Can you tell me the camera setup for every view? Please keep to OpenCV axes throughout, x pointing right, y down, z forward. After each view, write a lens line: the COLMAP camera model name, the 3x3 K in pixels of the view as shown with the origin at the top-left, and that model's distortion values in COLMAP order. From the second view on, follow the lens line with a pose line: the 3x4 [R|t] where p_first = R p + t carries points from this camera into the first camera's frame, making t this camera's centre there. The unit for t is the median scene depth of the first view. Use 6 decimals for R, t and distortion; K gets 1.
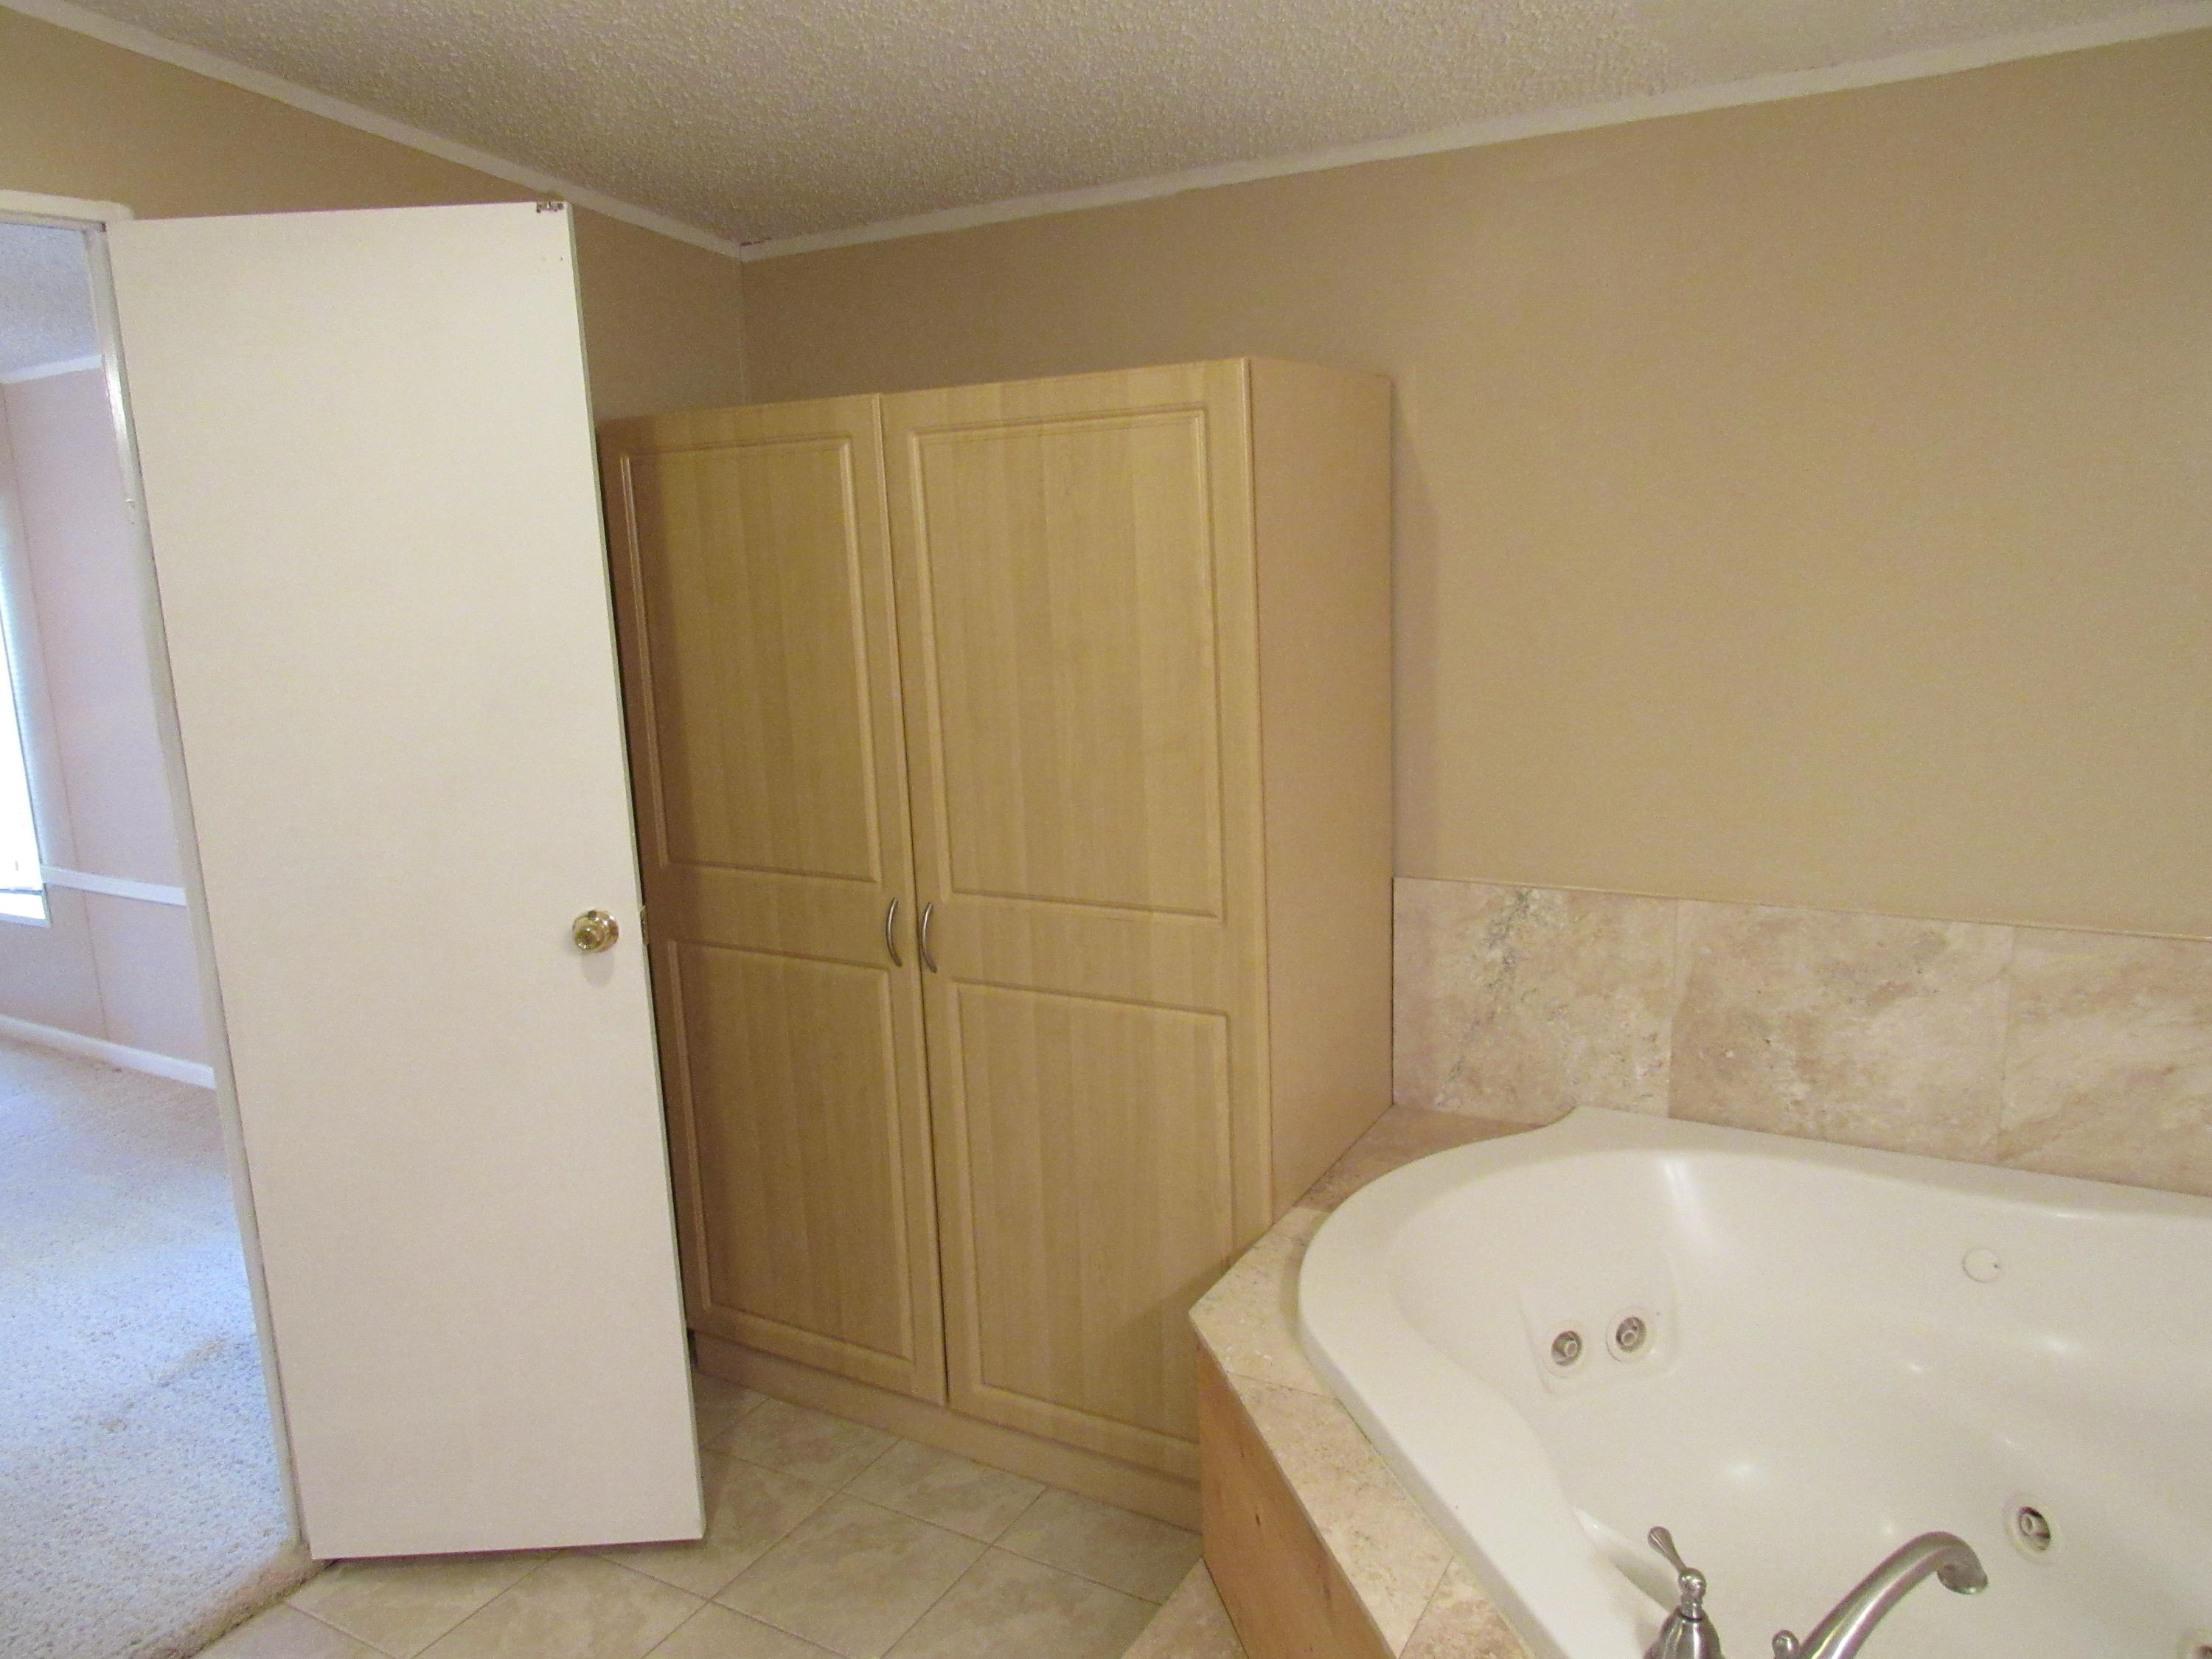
lens RADIAL K [[1575.3, 0, 1108.4], [0, 1575.3, 819.2], [0, 0, 1]] dist [-0.029758, 0.015721]
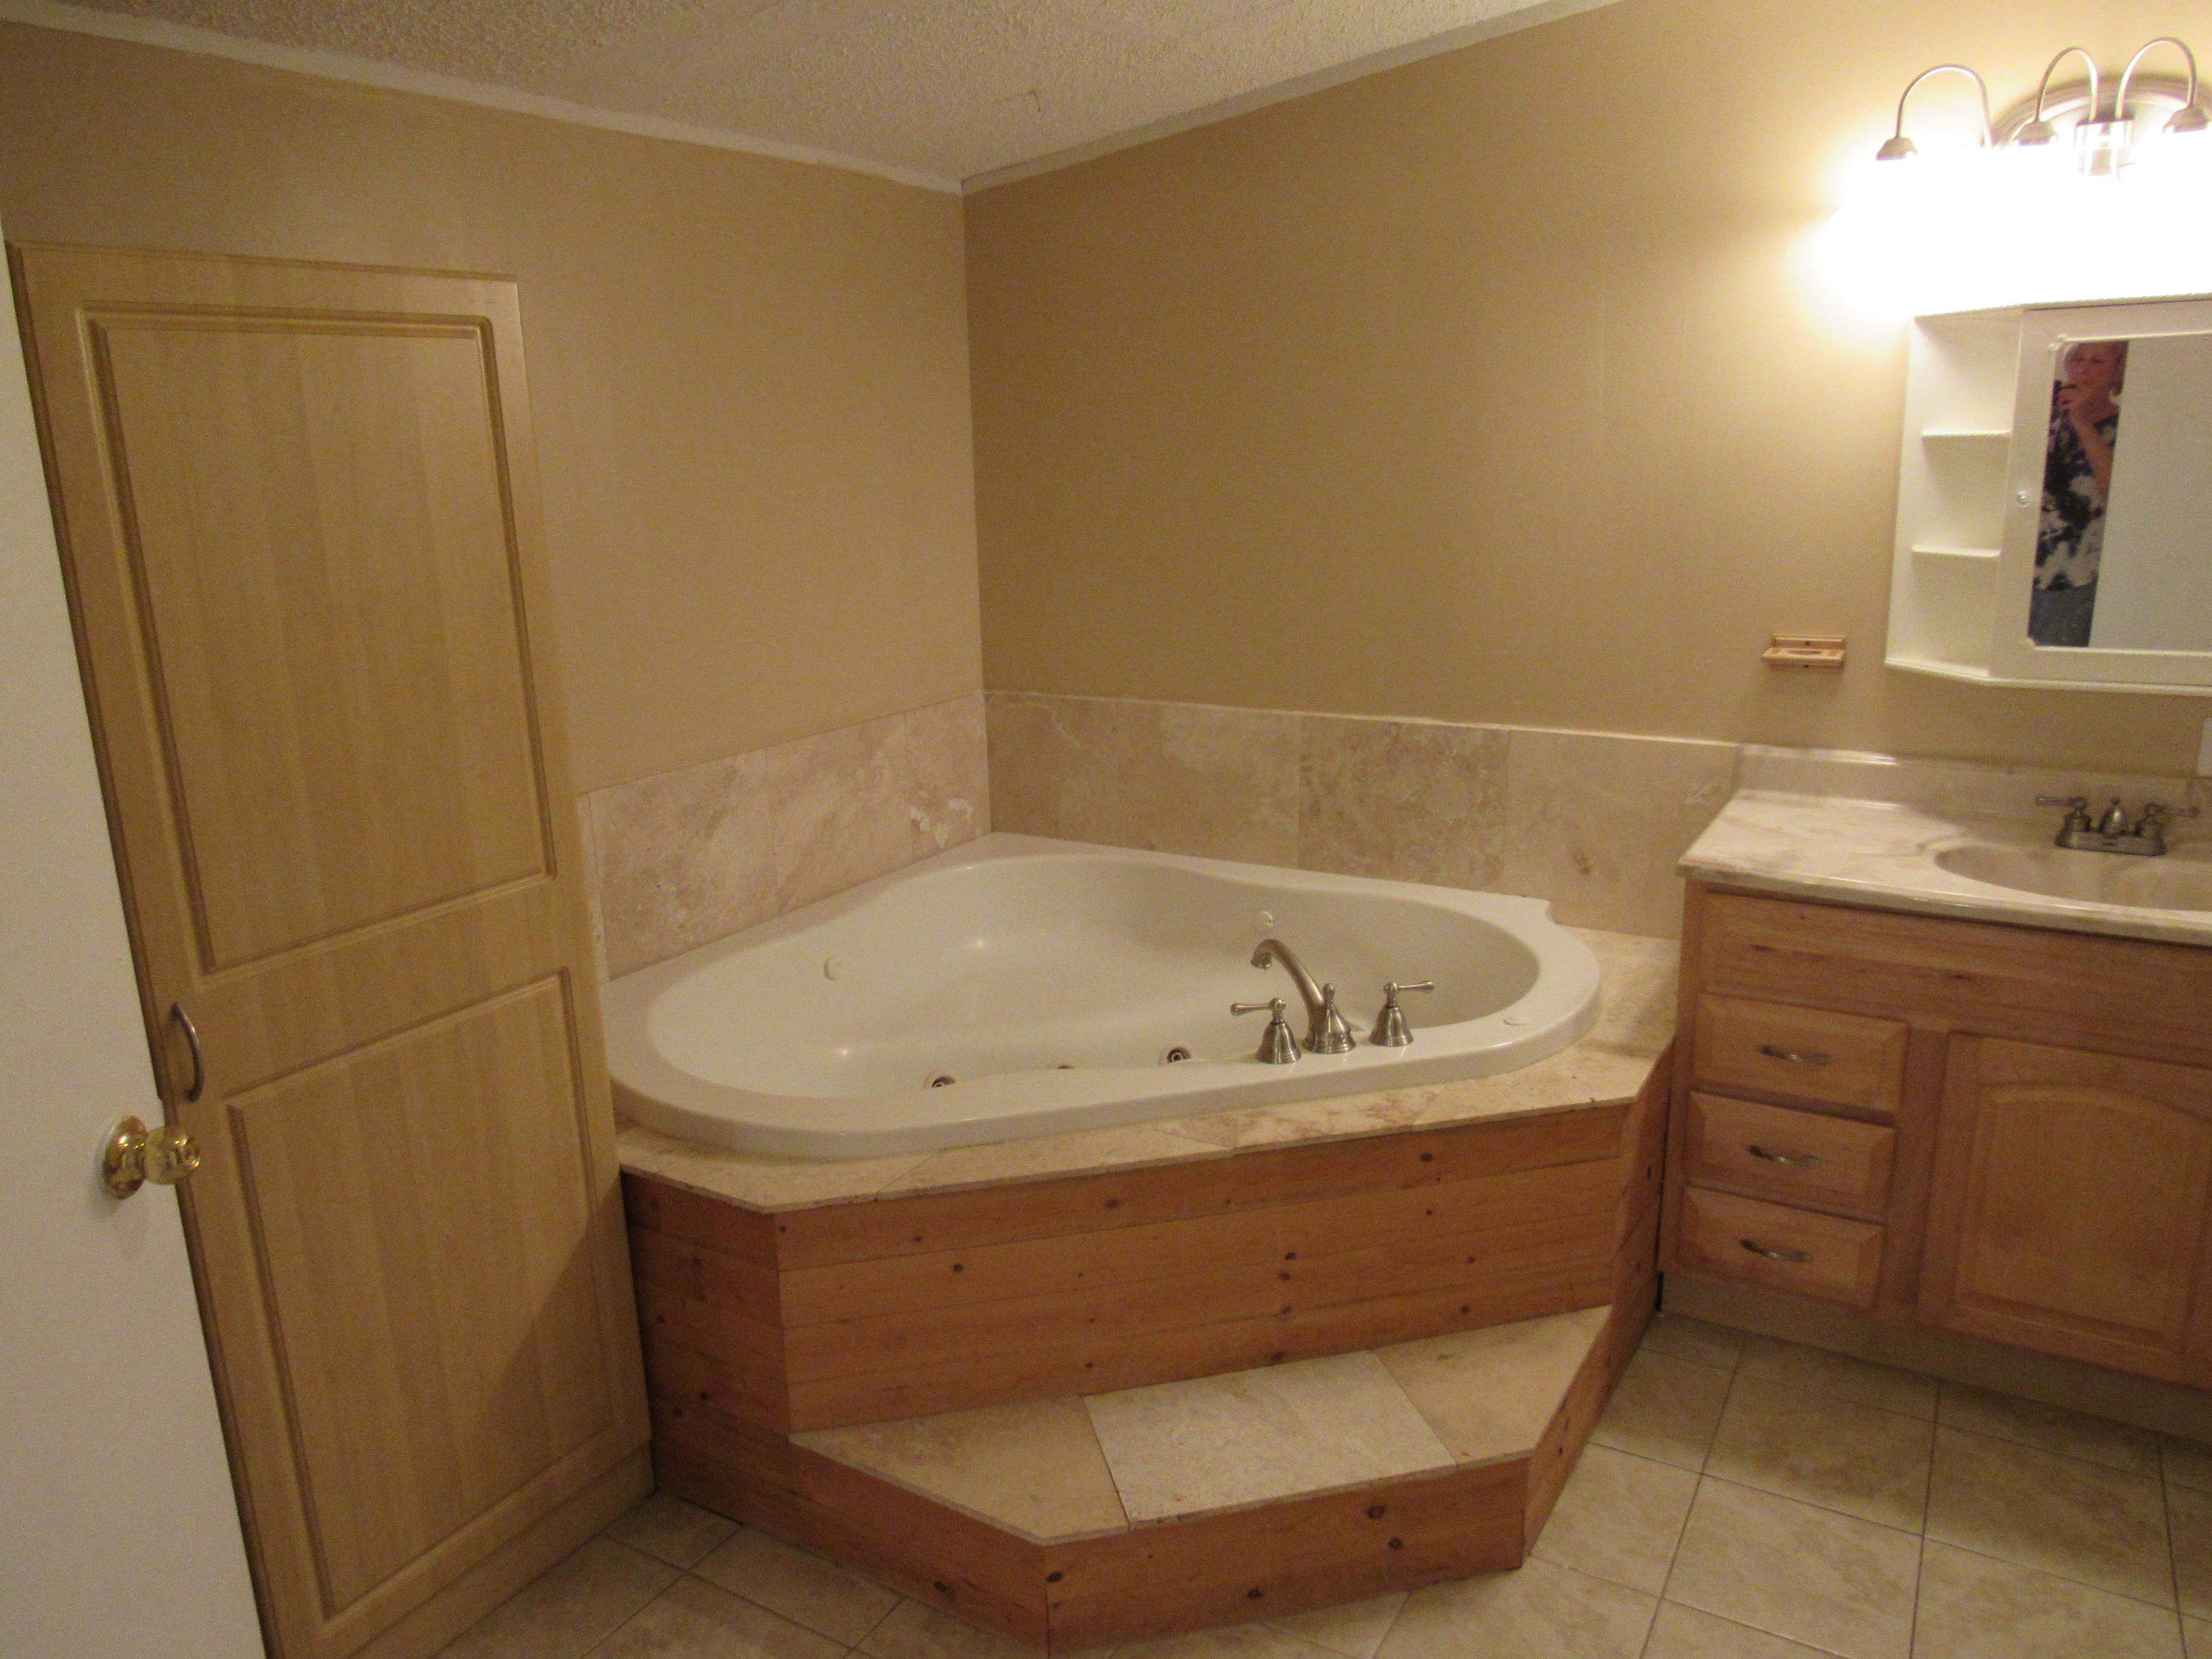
lens RADIAL K [[1575.3, 0, 1102.7], [0, 1575.3, 831.5], [0, 0, 1]] dist [-0.029758, 0.015721]
pose [[0.013552, -0.200803, 0.979538, -0.827141], [0.214149, 0.957480, 0.193318, -0.068945], [-0.976707, 0.207147, 0.055978, 0.603710]]
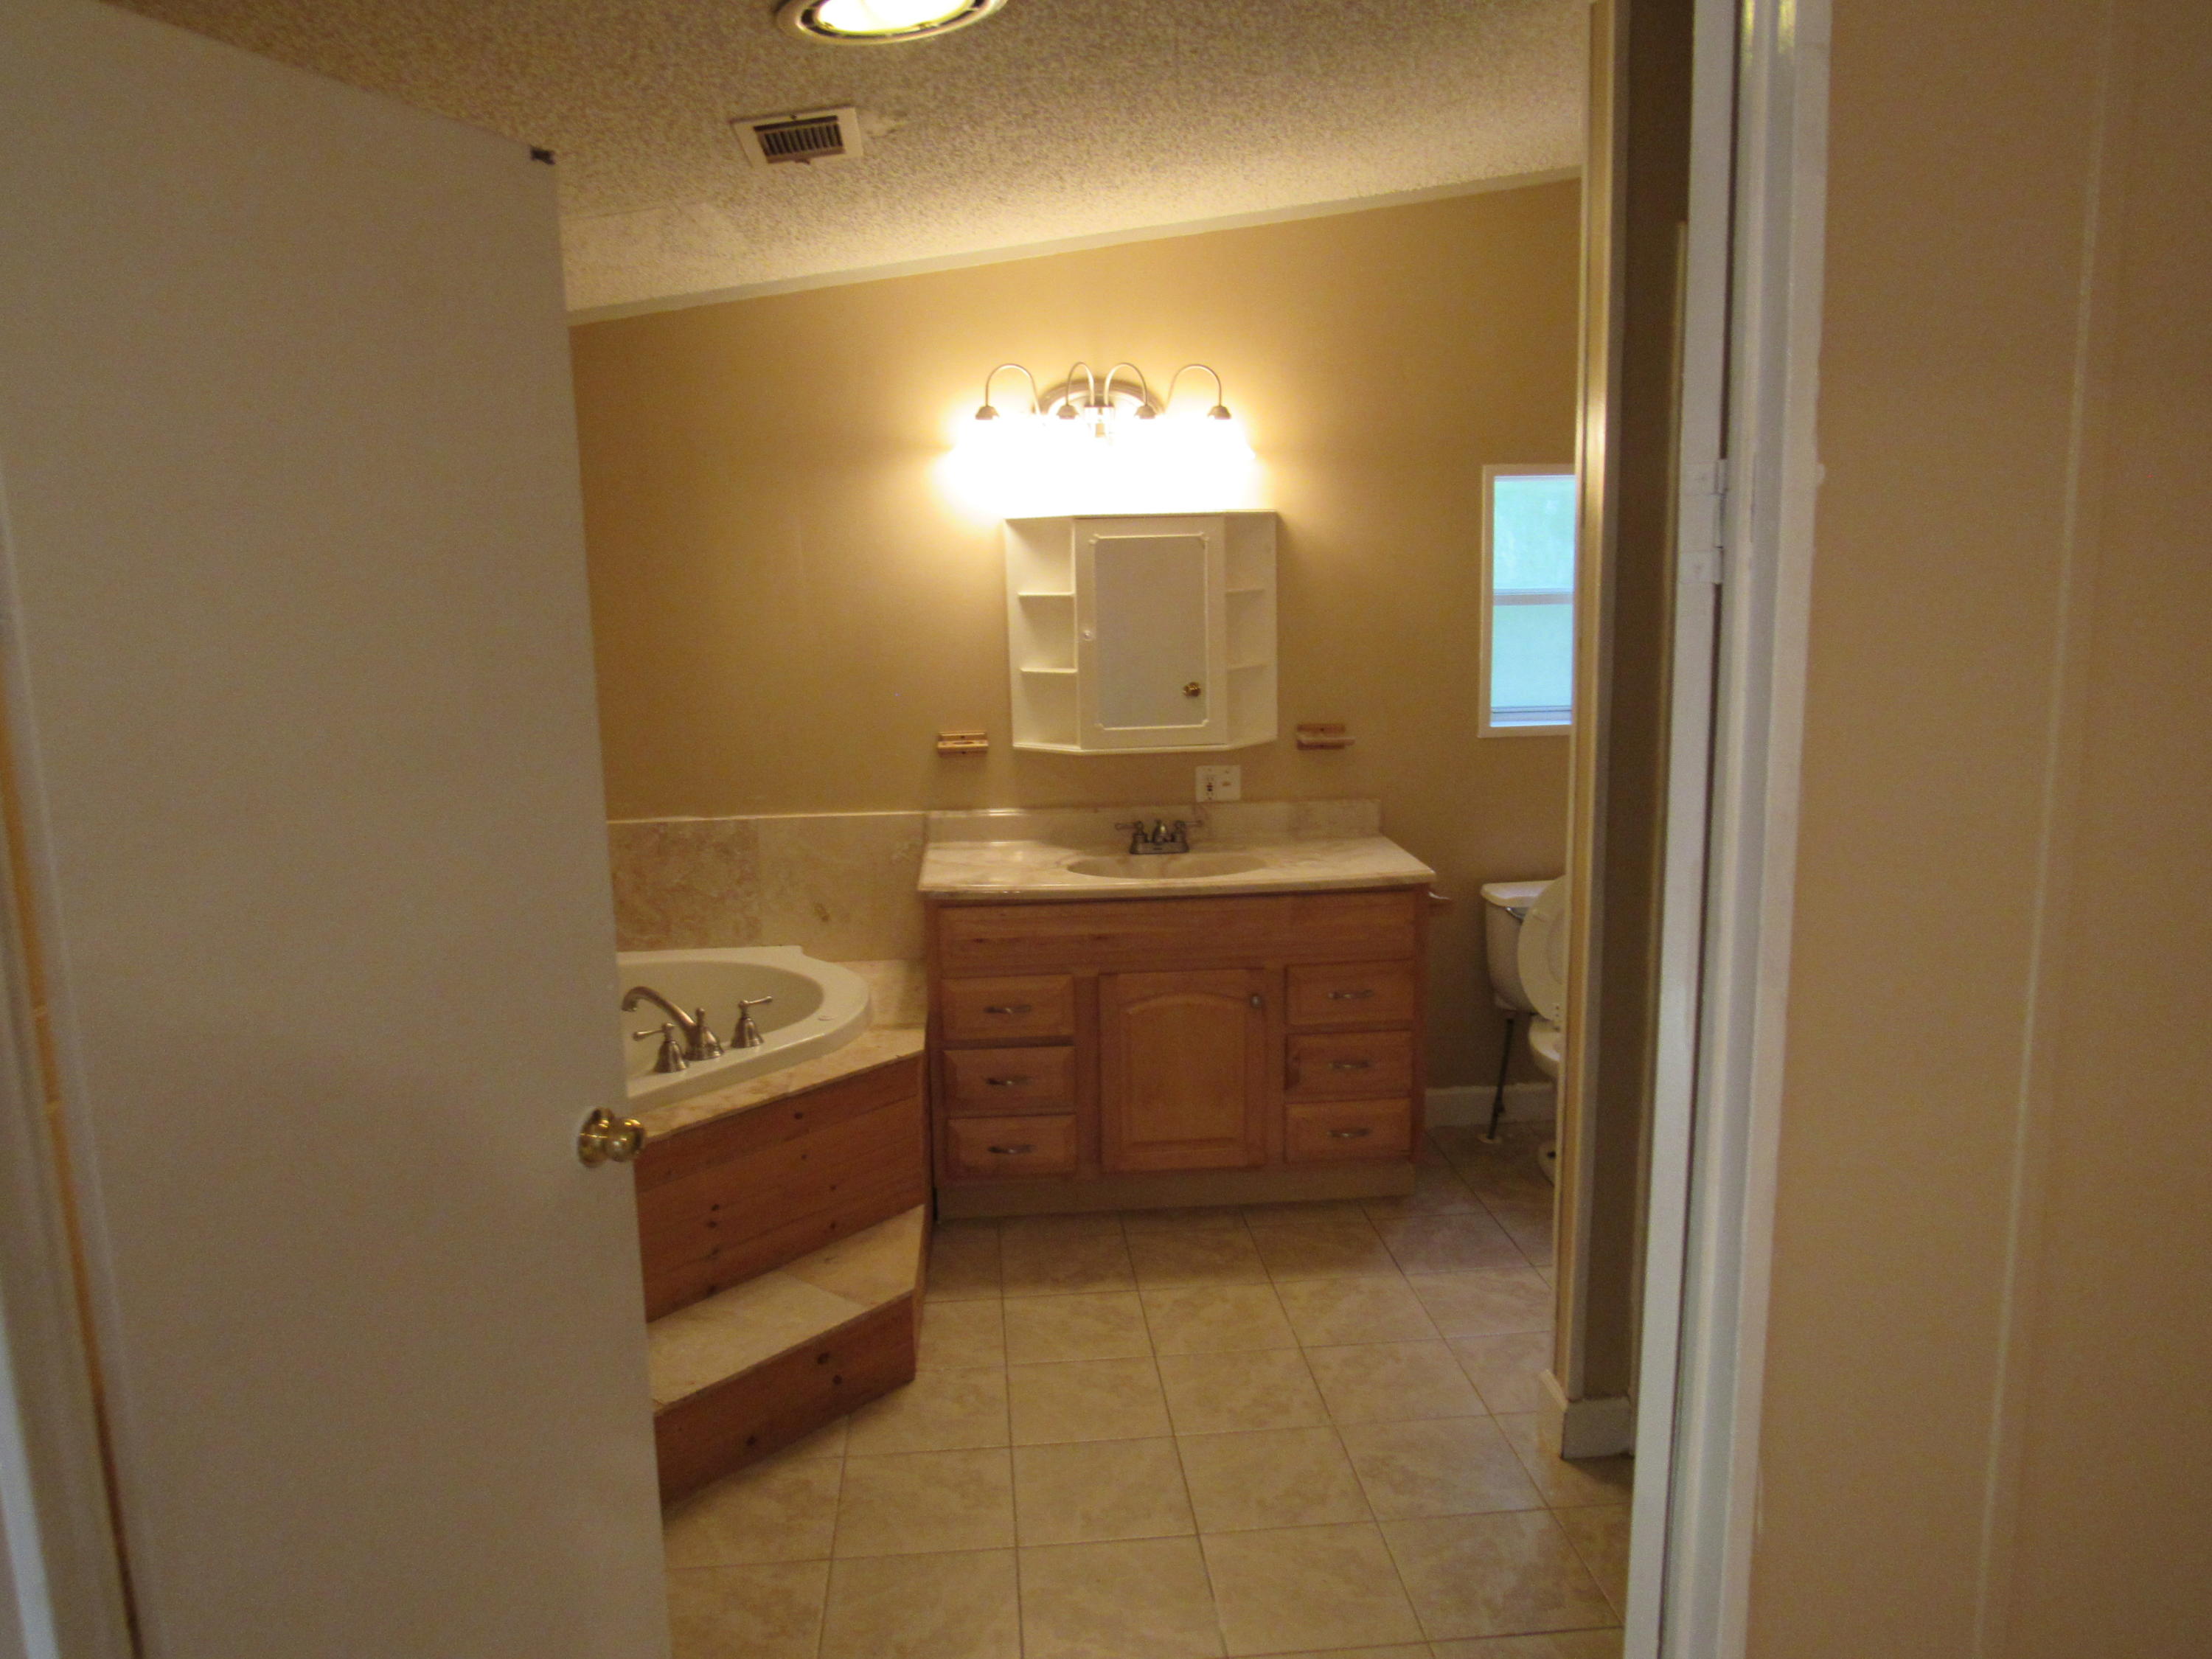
lens RADIAL K [[1575.3, 0, 1102.1], [0, 1575.3, 830.8], [0, 0, 1]] dist [-0.029758, 0.015721]
pose [[-0.566941, -0.084777, 0.819384, -1.337853], [0.197743, 0.951600, 0.235278, -0.185468], [-0.799672, 0.295416, -0.522737, 1.139382]]
